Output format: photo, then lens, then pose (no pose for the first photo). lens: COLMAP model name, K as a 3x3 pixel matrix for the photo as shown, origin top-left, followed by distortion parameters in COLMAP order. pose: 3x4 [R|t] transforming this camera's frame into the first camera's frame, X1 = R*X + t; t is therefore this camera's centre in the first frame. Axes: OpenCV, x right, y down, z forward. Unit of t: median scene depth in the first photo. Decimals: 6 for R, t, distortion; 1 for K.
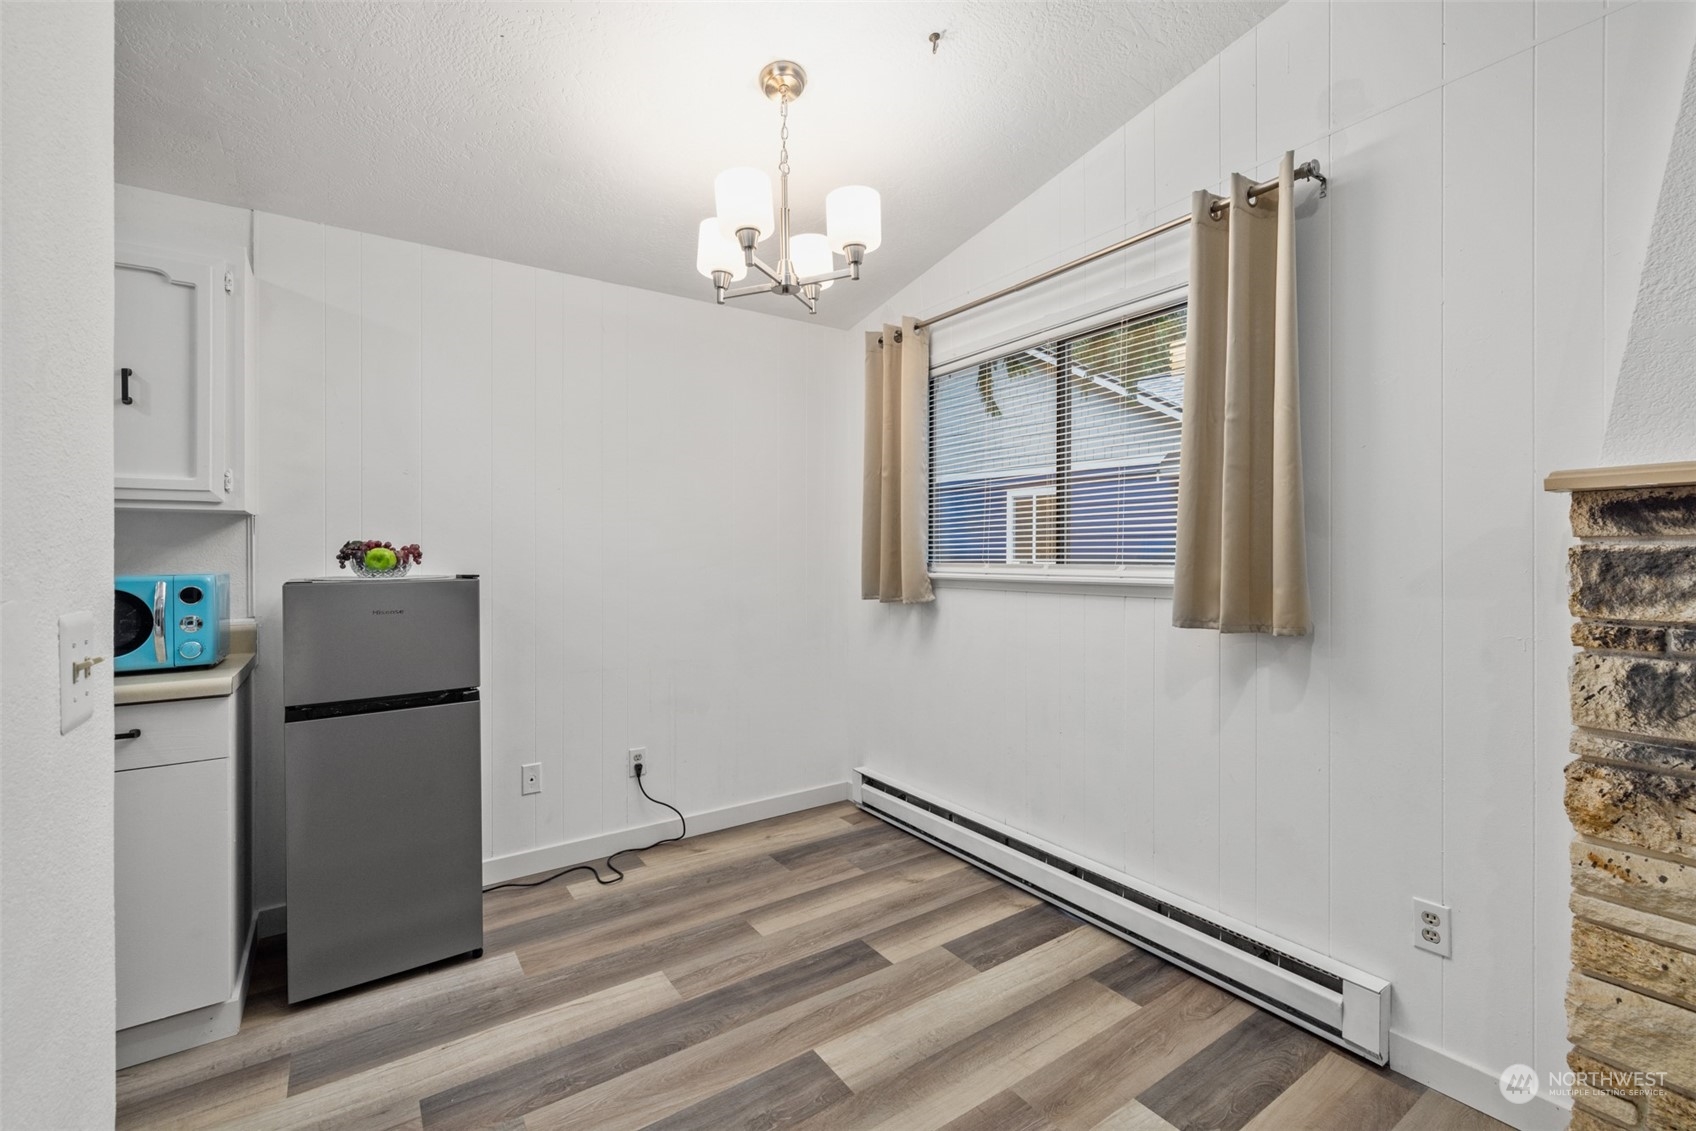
lens RADIAL K [[723.6, 0, 840.5], [0, 723.6, 548.0], [0, 0, 1]] dist [0.001626, 0.000267]
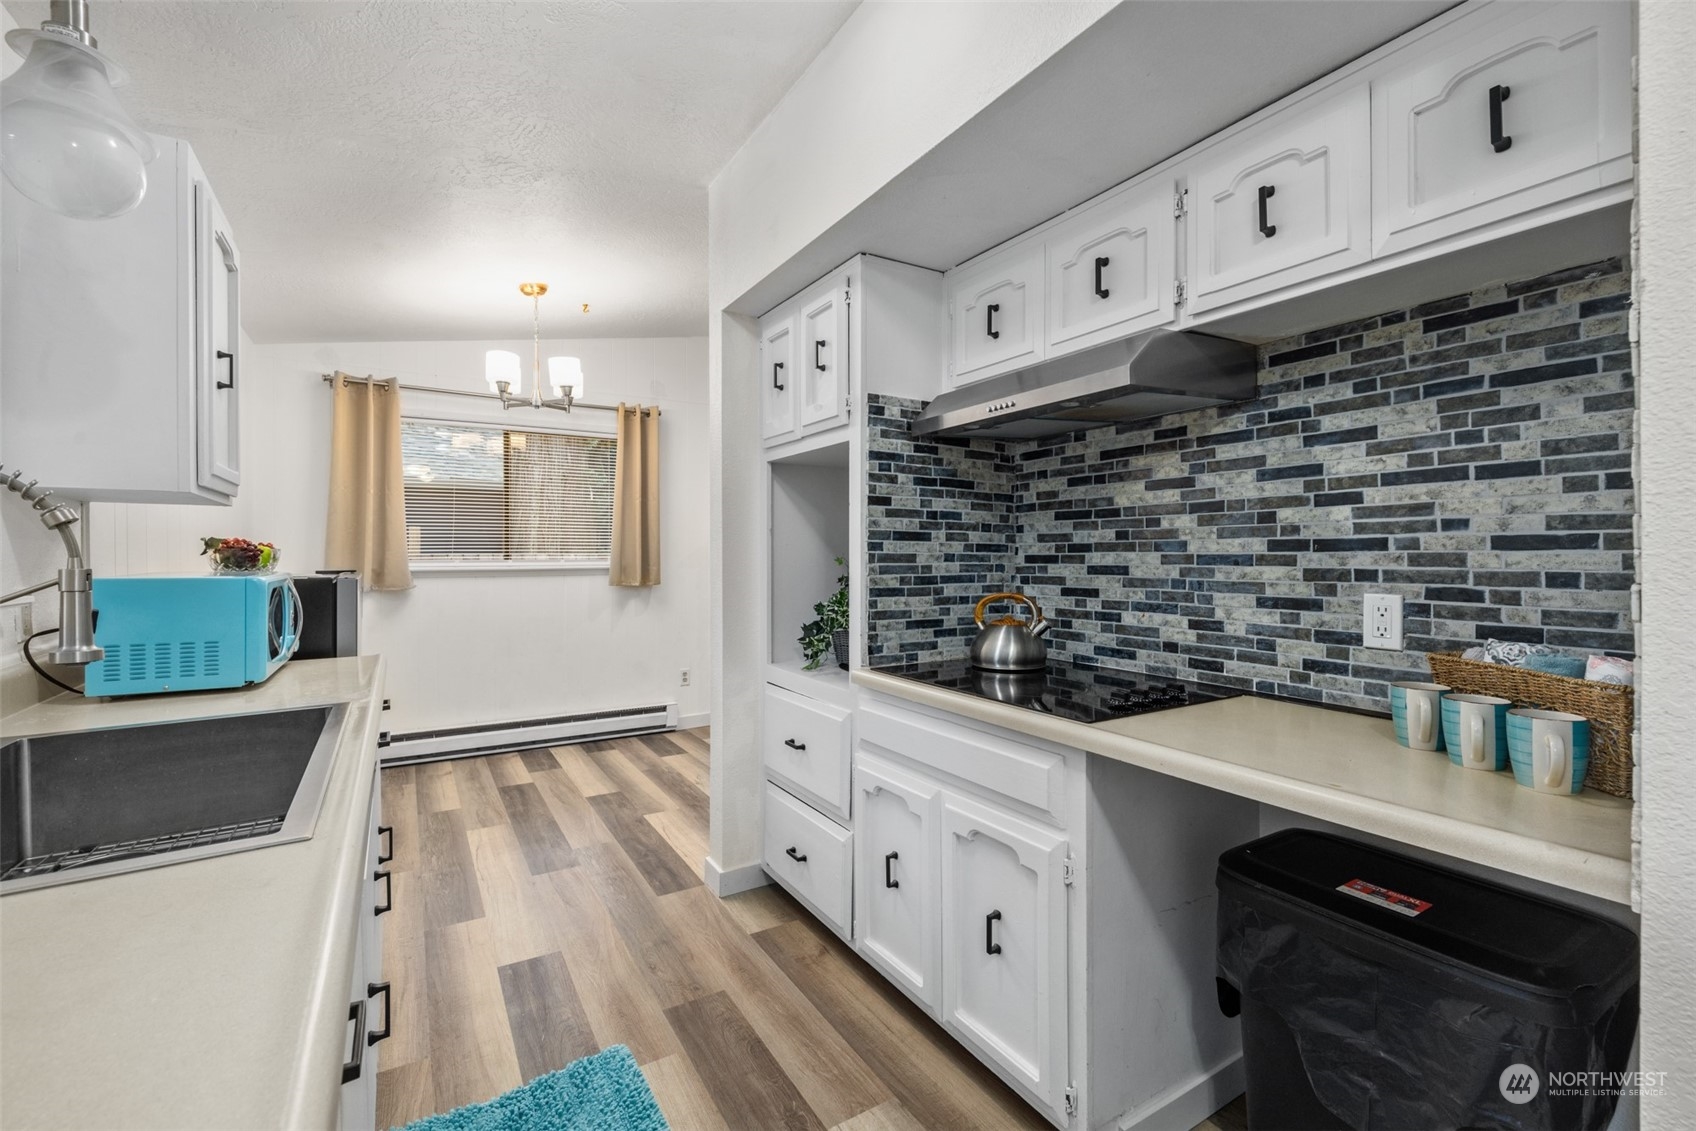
lens RADIAL K [[723.6, 0, 840.5], [0, 723.6, 548.0], [0, 0, 1]] dist [0.001626, 0.000267]
pose [[0.055269, 0.008433, 0.998436, -1.751921], [-0.008204, 0.999934, -0.007991, 0.001367], [-0.998438, -0.007749, 0.055335, 0.149723]]
